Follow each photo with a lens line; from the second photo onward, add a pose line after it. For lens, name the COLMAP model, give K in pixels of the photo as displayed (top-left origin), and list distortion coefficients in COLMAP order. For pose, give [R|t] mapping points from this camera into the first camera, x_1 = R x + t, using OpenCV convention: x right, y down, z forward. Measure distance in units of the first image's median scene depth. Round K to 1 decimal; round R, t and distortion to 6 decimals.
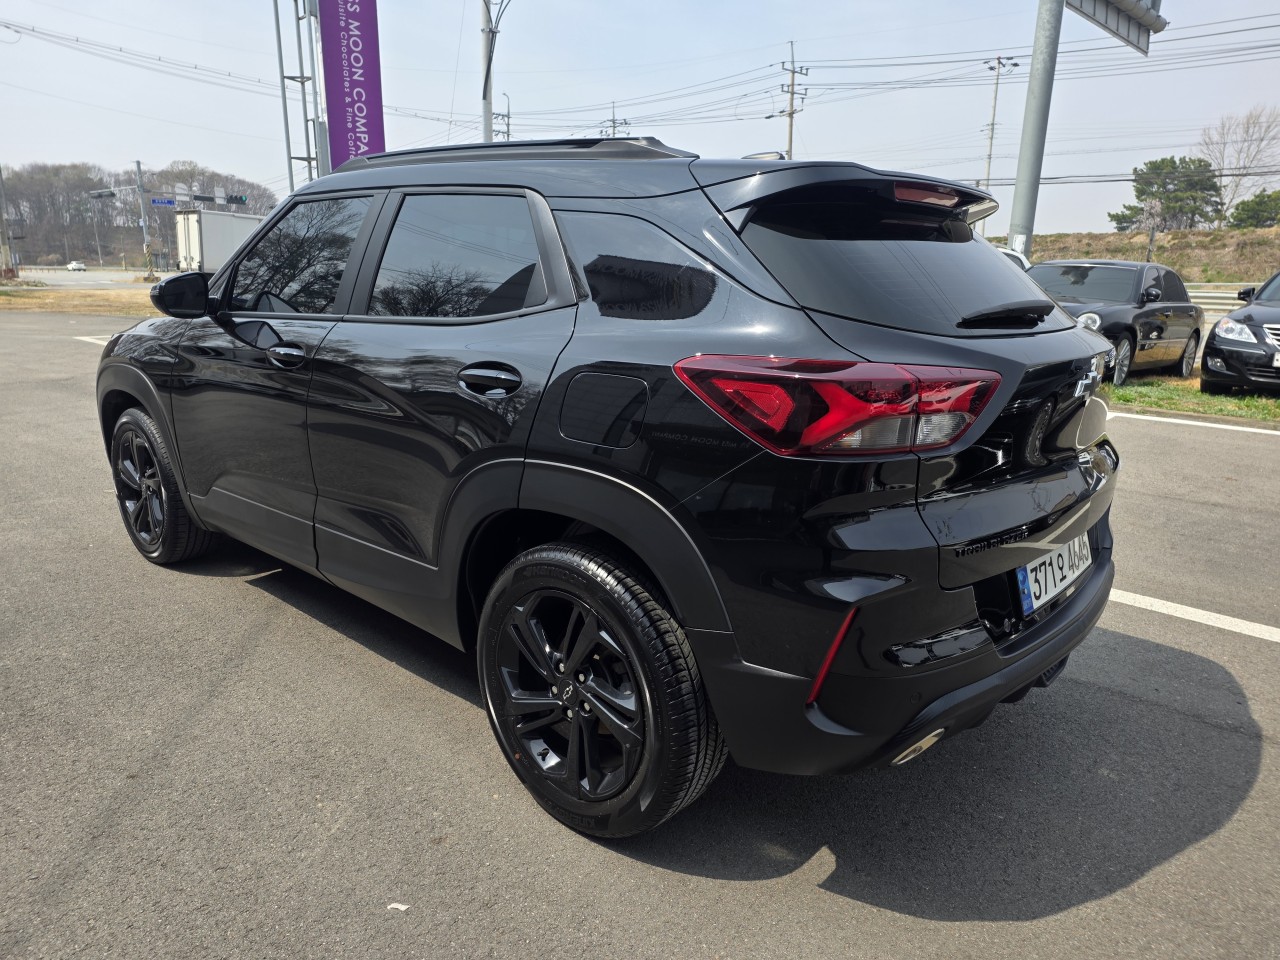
lens RADIAL K [[862.6, 0, 617.4], [0, 862.6, 473.6], [0, 0, 1]] dist [0.028161, -0.007323]
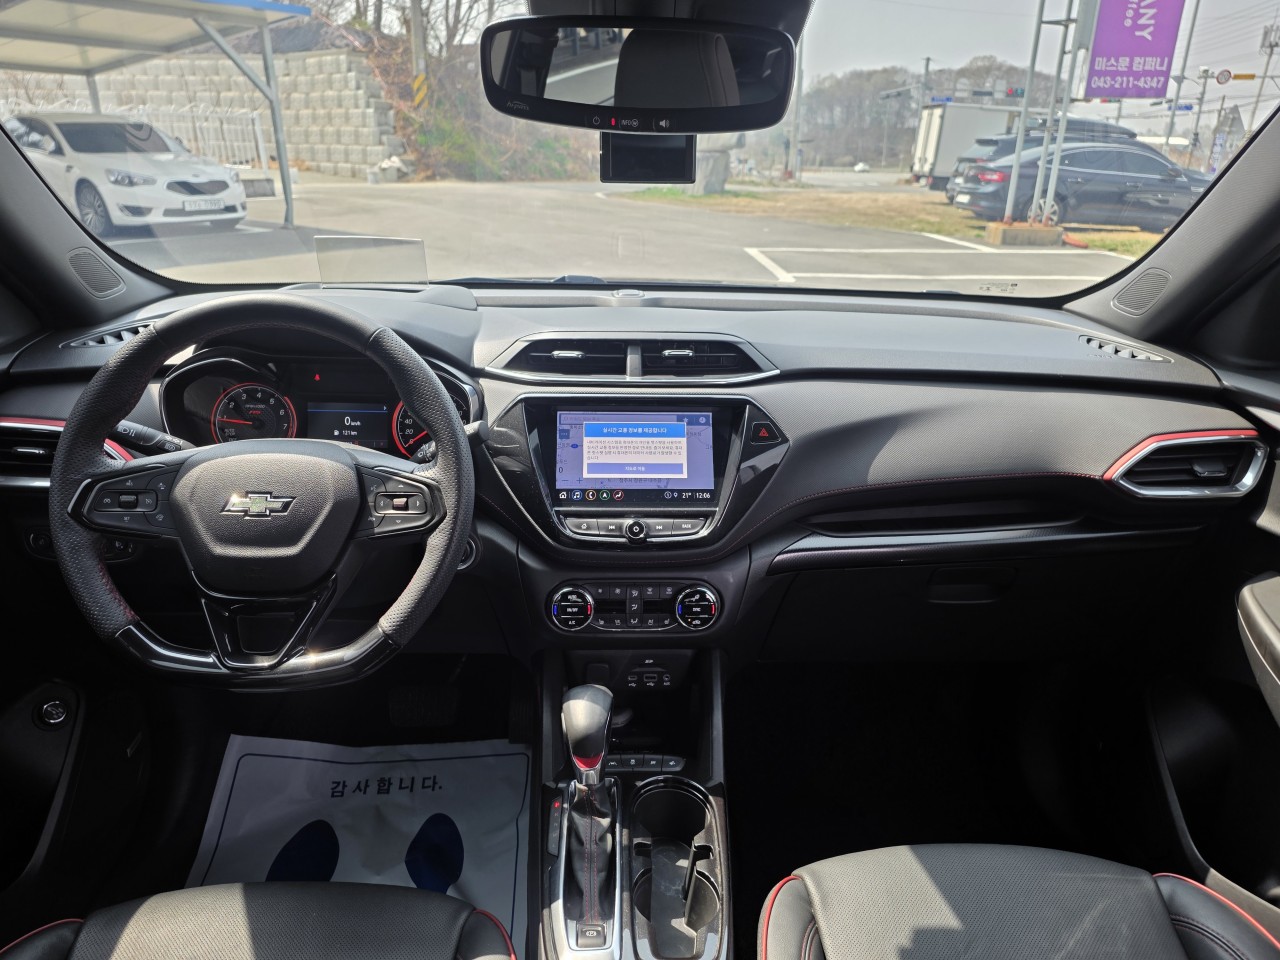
lens RADIAL K [[862.6, 0, 648.3], [0, 862.6, 476.3], [0, 0, 1]] dist [0.028161, -0.007323]
pose [[0.708047, 0.247941, -0.661207, -0.010069], [-0.175970, 0.968747, 0.174827, -0.032403], [0.683889, -0.007432, 0.729548, 0.129874]]
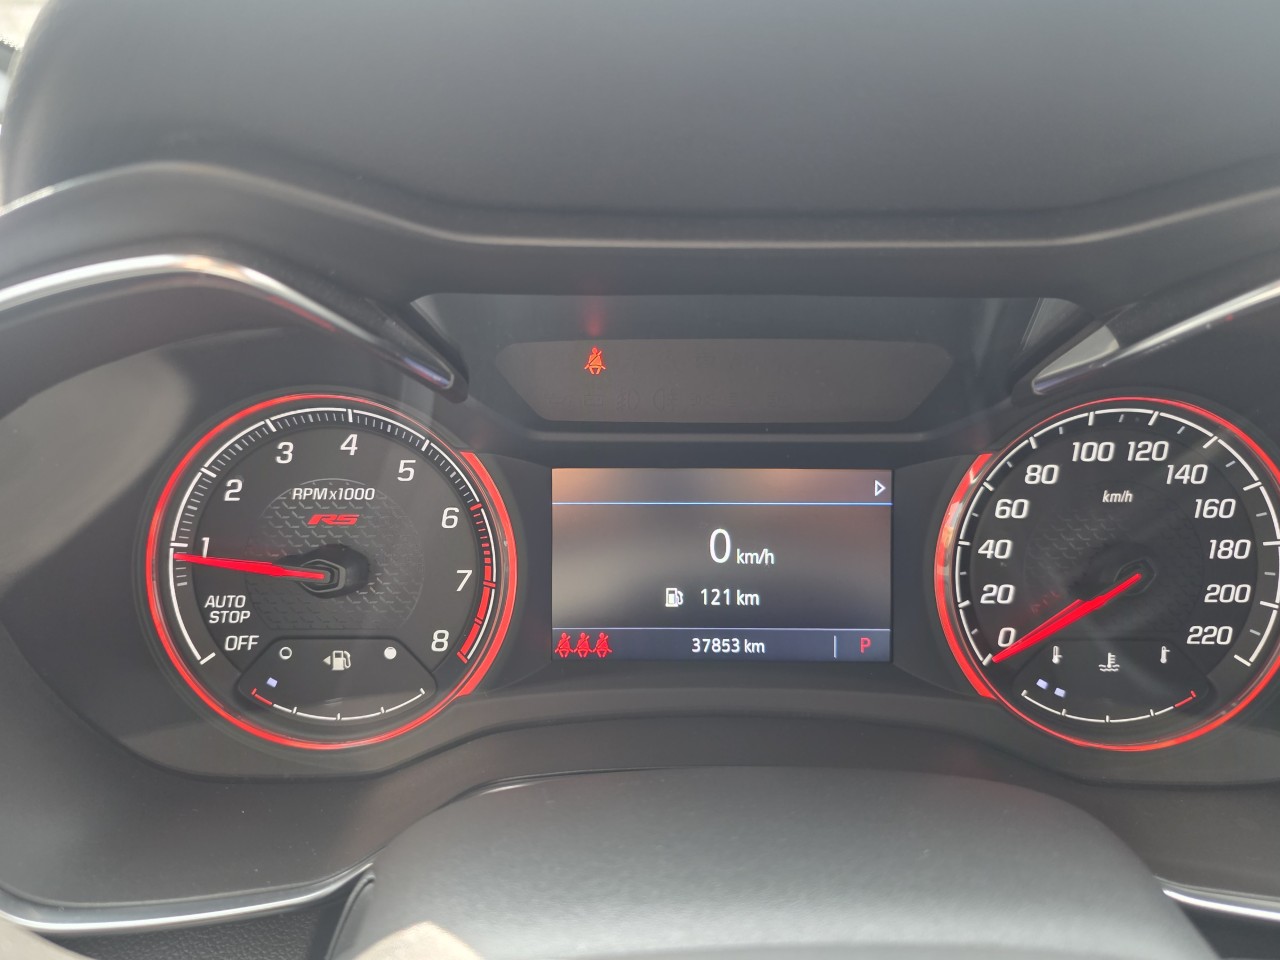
lens RADIAL K [[884.3, 0, 639.7], [0, 884.3, 470.7], [0, 0, 1]] dist [0.040633, -0.027441]
pose [[0.674865, 0.273015, -0.685580, -0.044224], [-0.156777, 0.960880, 0.228319, -0.027864], [0.721095, -0.046601, 0.691267, 0.143592]]
